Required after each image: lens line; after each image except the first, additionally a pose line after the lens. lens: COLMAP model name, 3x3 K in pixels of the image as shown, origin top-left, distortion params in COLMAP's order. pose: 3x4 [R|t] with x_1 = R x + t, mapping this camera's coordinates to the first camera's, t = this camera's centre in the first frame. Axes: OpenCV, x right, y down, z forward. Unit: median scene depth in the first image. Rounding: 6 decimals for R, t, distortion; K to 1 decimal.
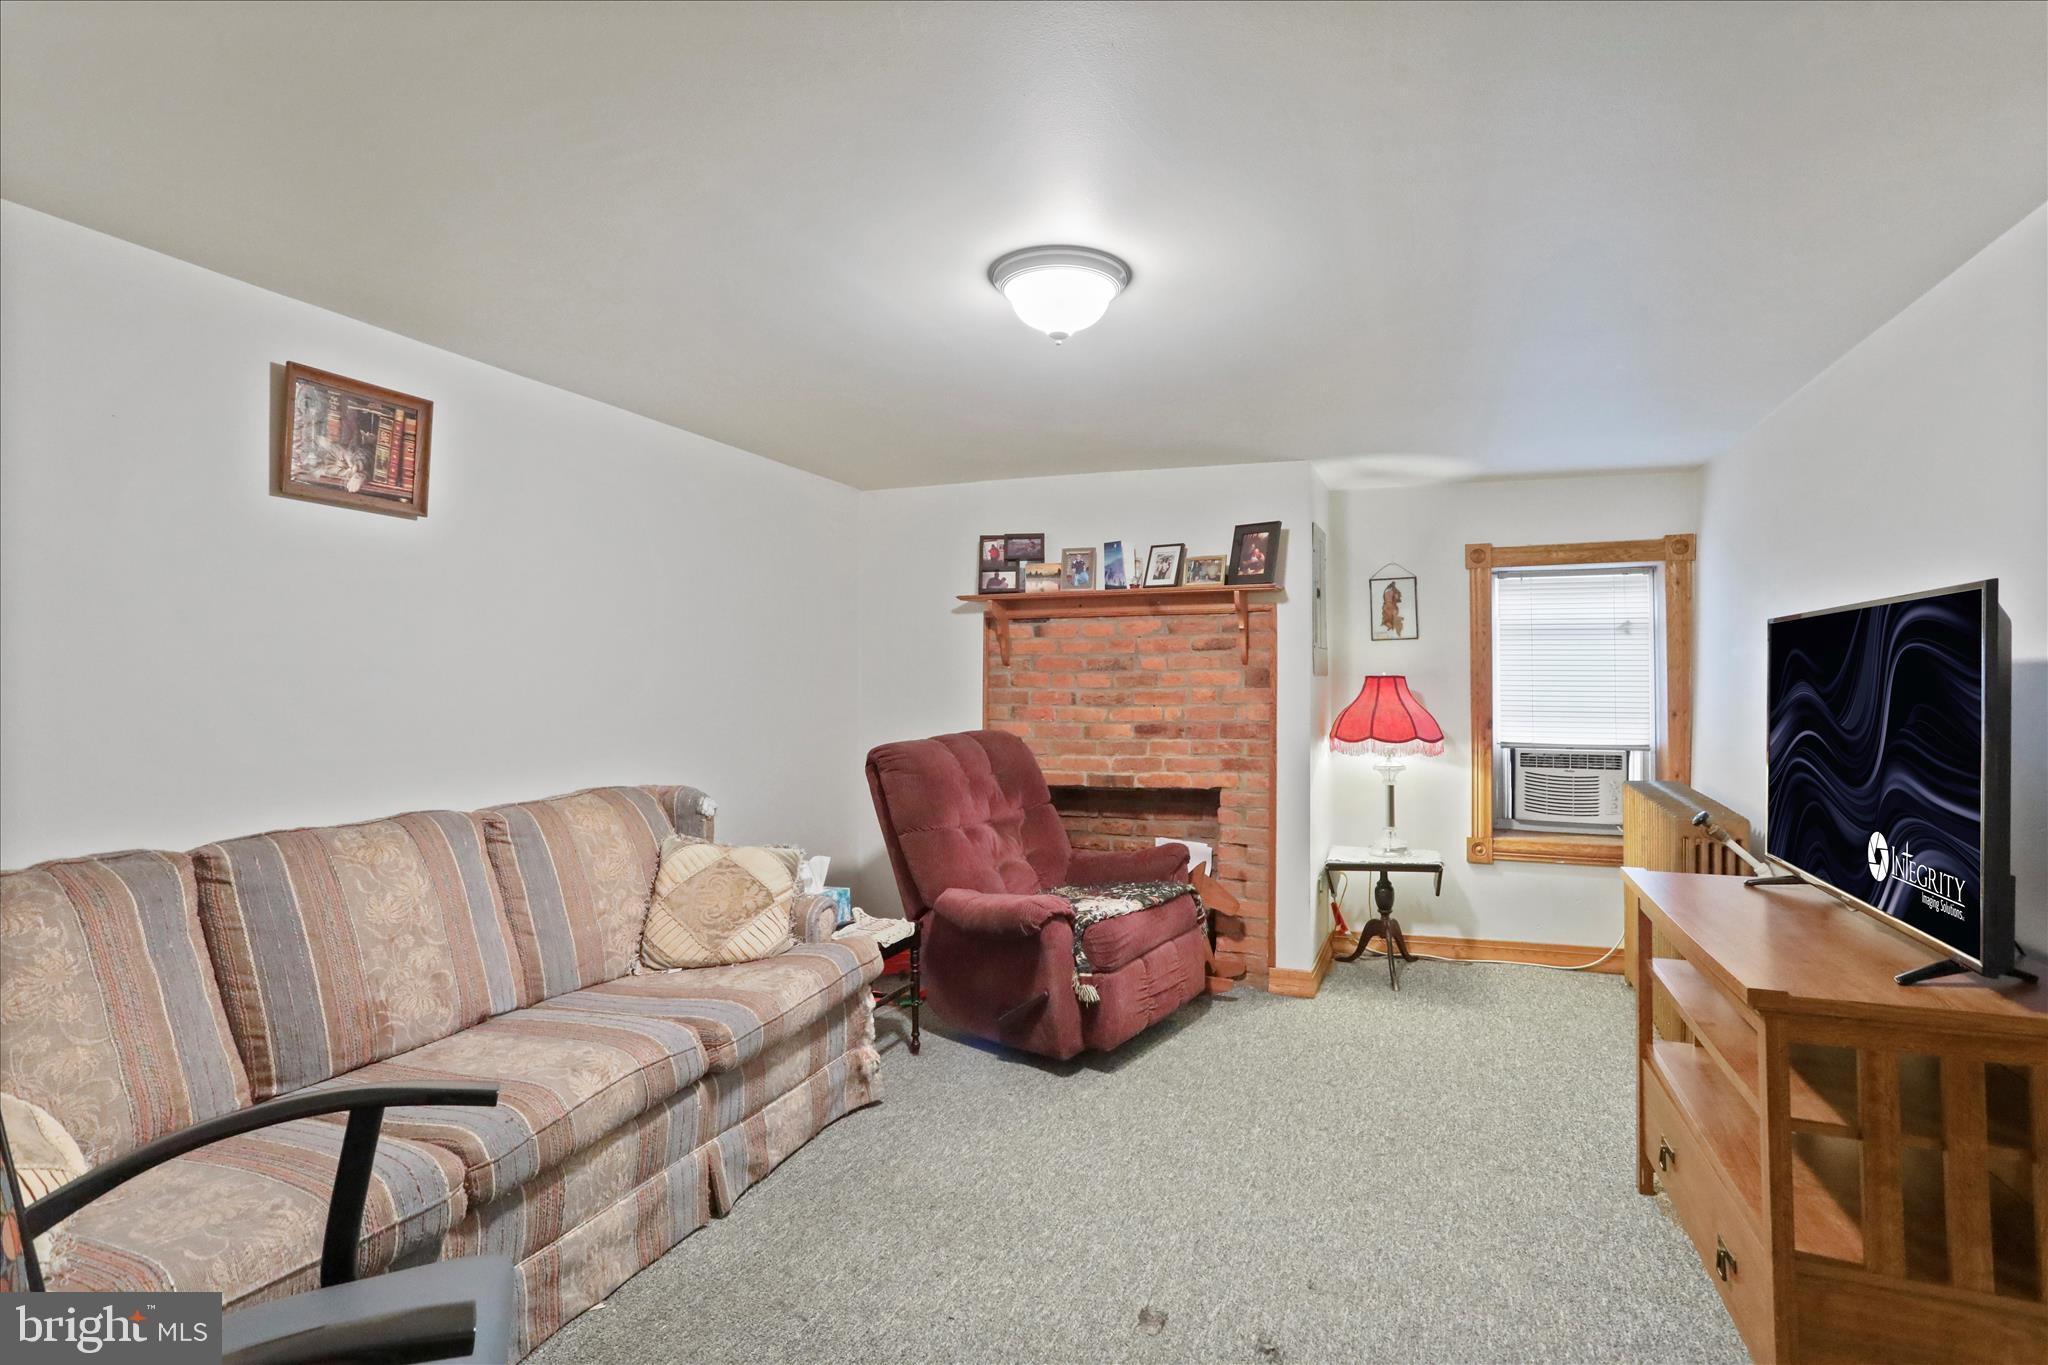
lens RADIAL K [[988.2, 0, 1023.6], [0, 988.2, 669.7], [0, 0, 1]] dist [-0.034383, 0.014014]
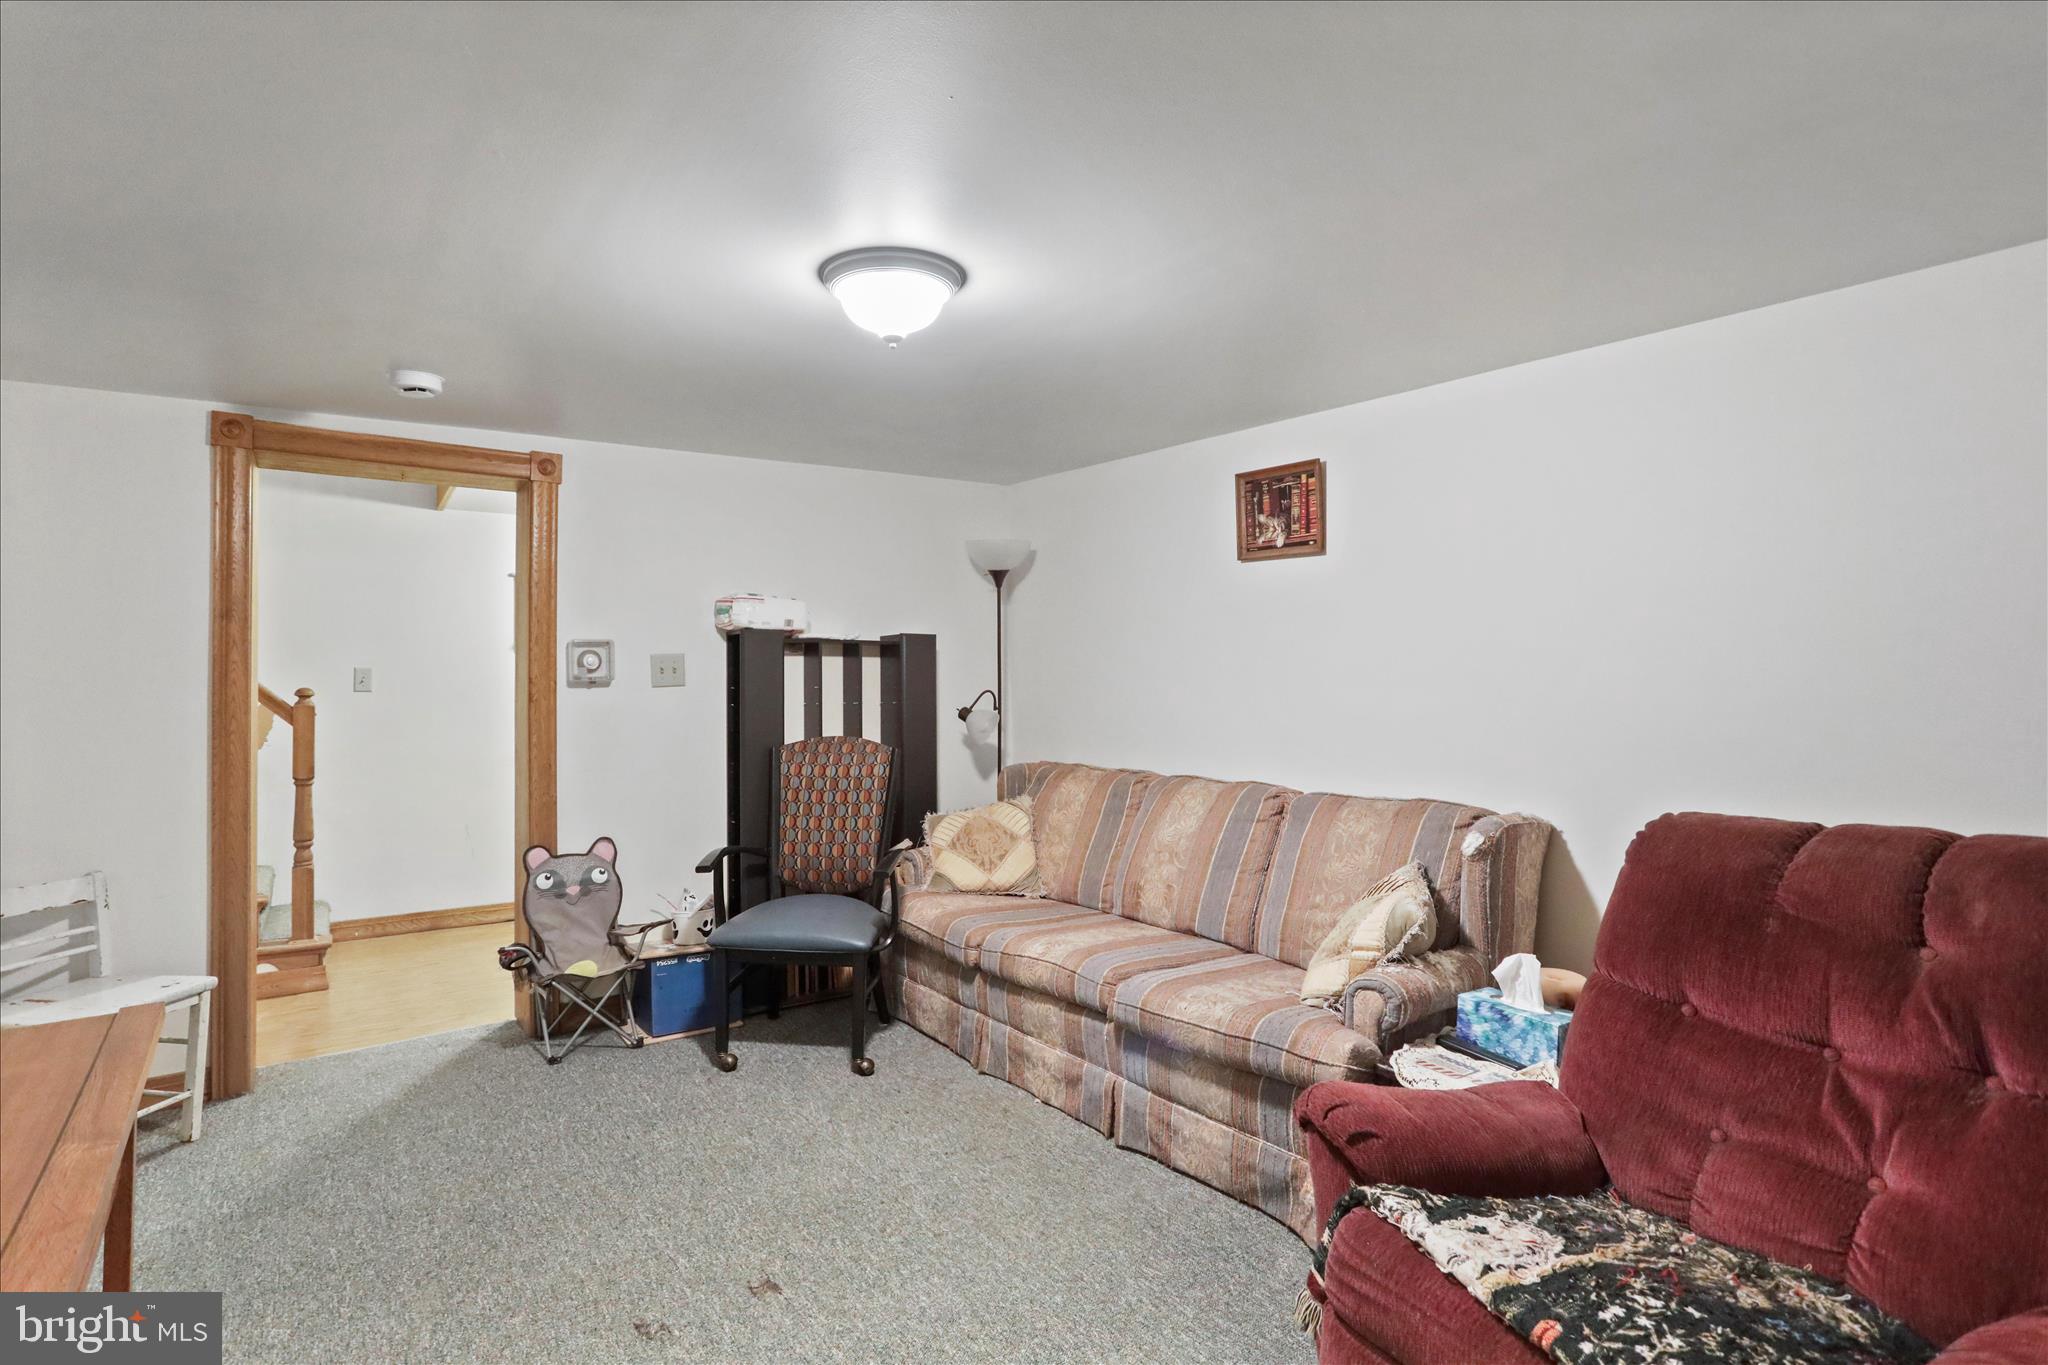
lens RADIAL K [[988.2, 0, 1024.4], [0, 988.2, 679.3], [0, 0, 1]] dist [-0.034383, 0.014014]
pose [[-0.488555, 0.010296, -0.872472, 0.725683], [0.011037, 0.999923, 0.005619, -0.007098], [0.872463, -0.006884, -0.488631, 1.399514]]
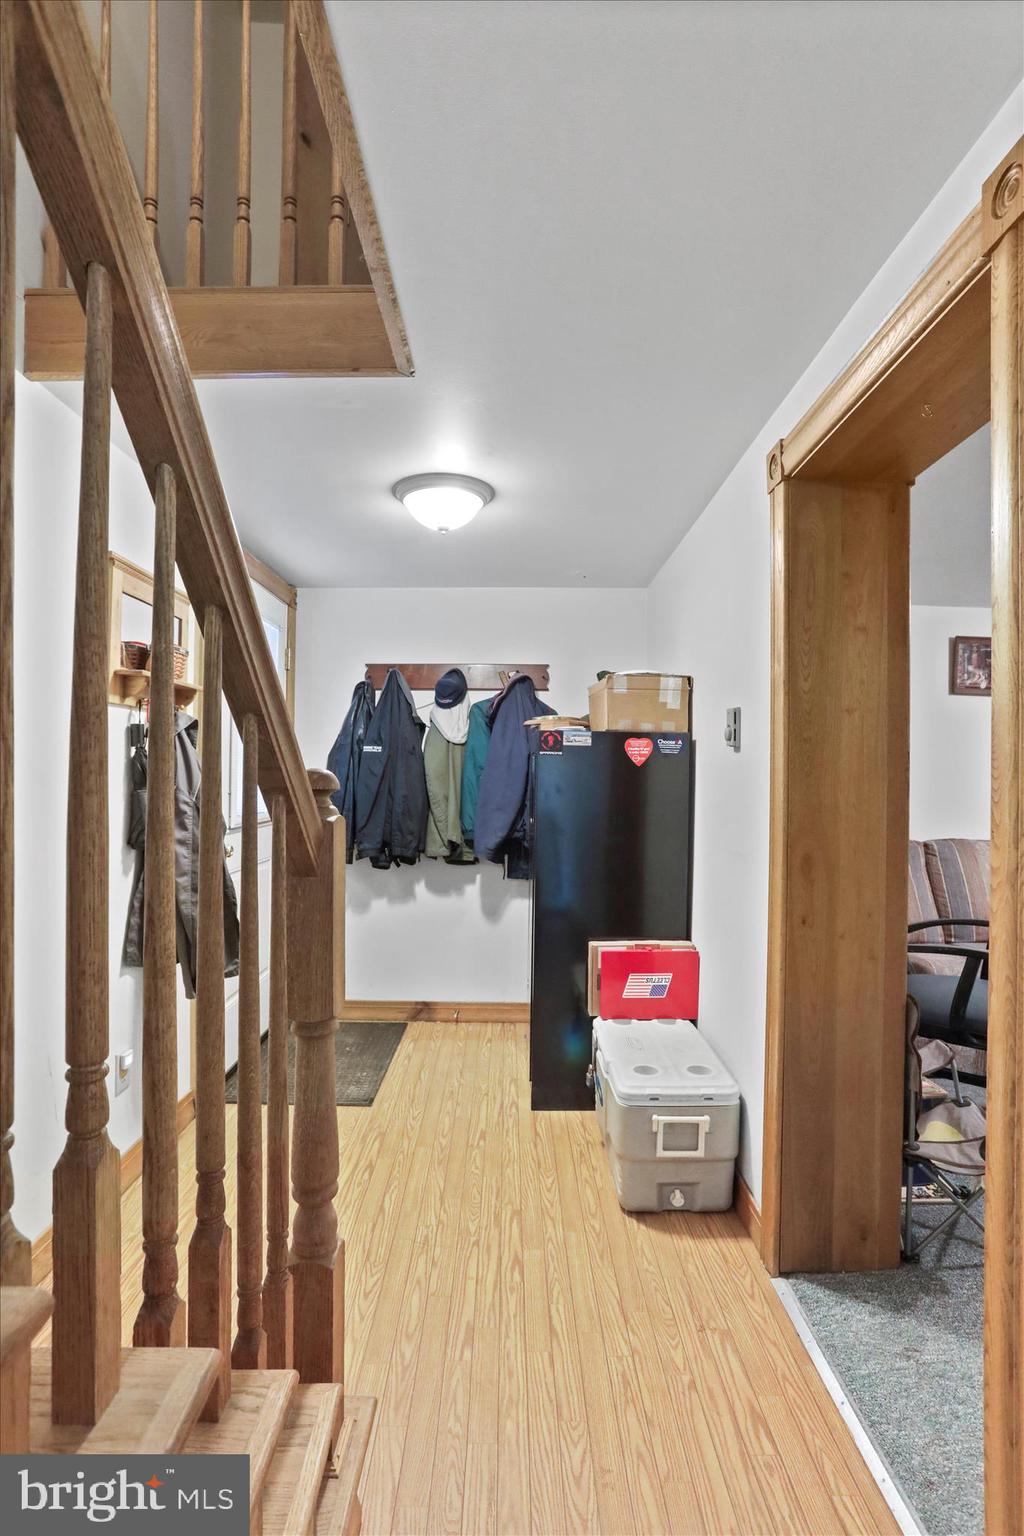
lens RADIAL K [[741.1, 0, 518.9], [0, 741.1, 768.3], [0, 0, 1]] dist [-0.034383, 0.014014]
pose [[0.390535, 0.000023, -0.920588, 0.410400], [0.004121, 0.999990, 0.001773, -0.012558], [0.920579, -0.004487, 0.390531, -0.593501]]
